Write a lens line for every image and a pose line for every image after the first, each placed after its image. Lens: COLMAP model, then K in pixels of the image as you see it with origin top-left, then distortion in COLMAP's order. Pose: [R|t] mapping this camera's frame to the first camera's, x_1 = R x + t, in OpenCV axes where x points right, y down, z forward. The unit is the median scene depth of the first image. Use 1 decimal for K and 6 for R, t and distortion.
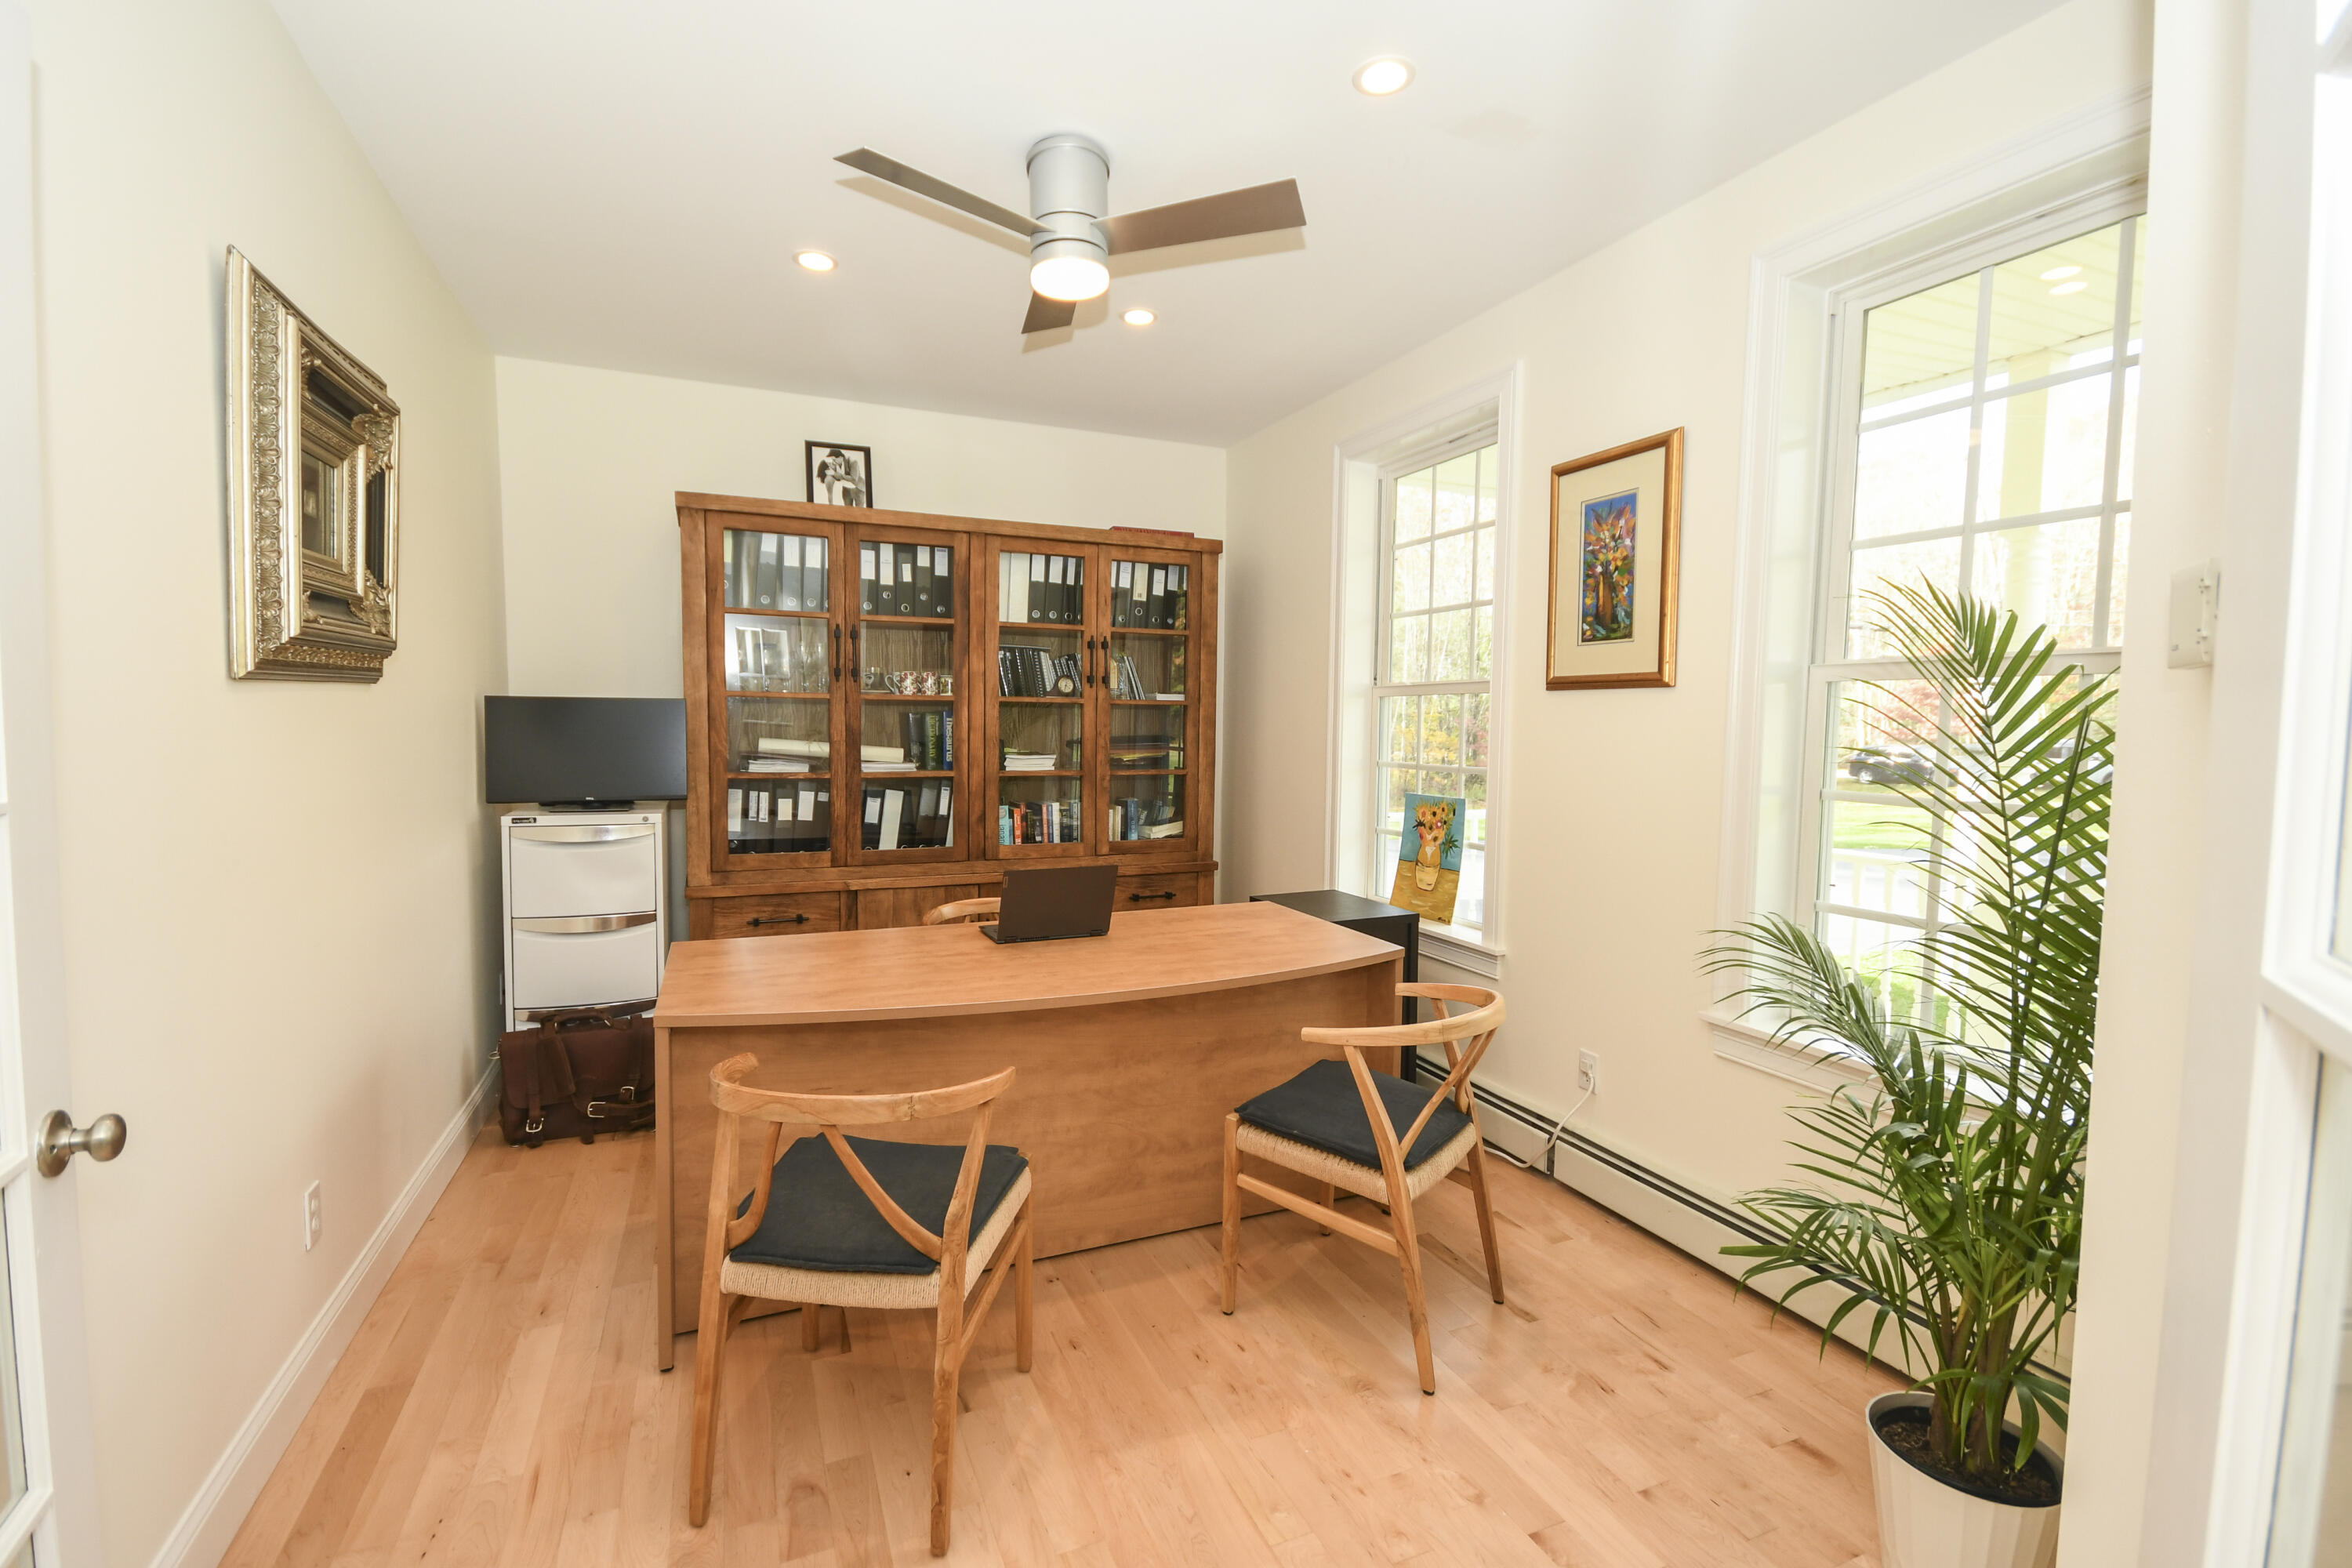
lens RADIAL K [[1015.6, 0, 1176.0], [0, 1015.6, 784.0], [0, 0, 1]] dist [0.001541, 0.000189]
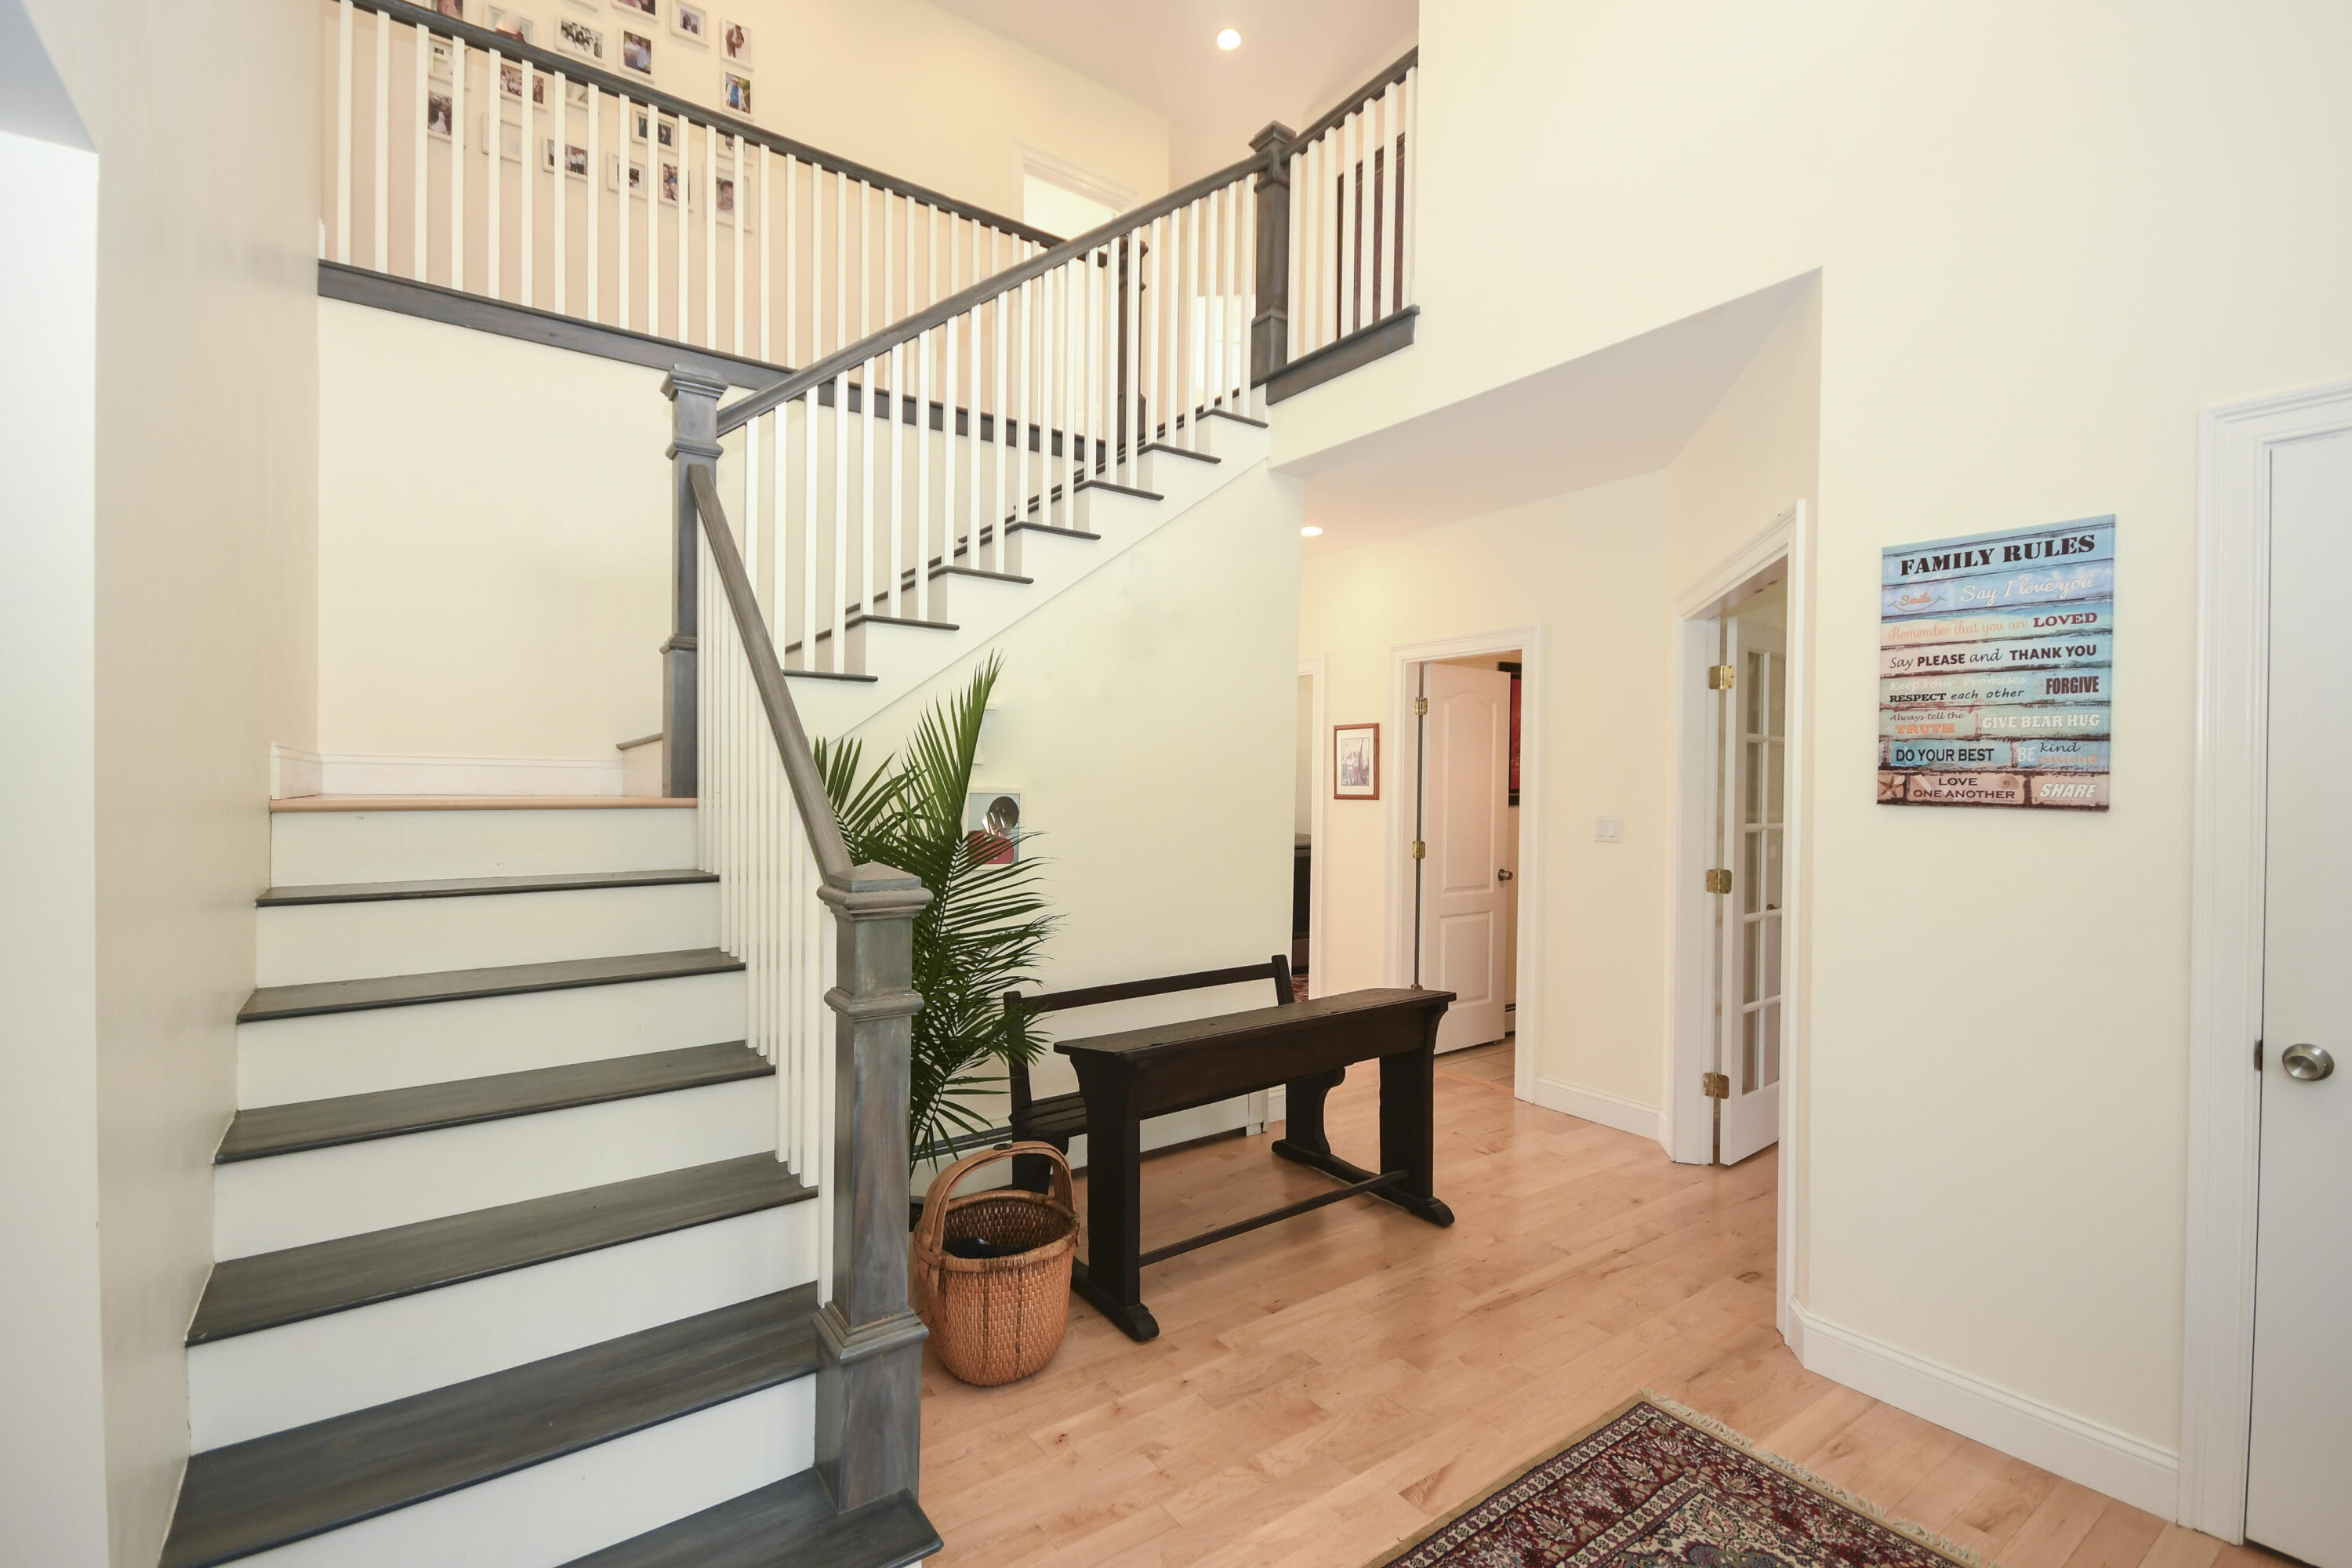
lens RADIAL K [[1015.6, 0, 1176.0], [0, 1015.6, 784.0], [0, 0, 1]] dist [0.001541, 0.000189]
pose [[-0.219070, -0.023867, 0.975417, -2.600508], [0.048548, 0.998196, 0.035328, -0.274960], [-0.974501, 0.055094, -0.217516, 2.186718]]
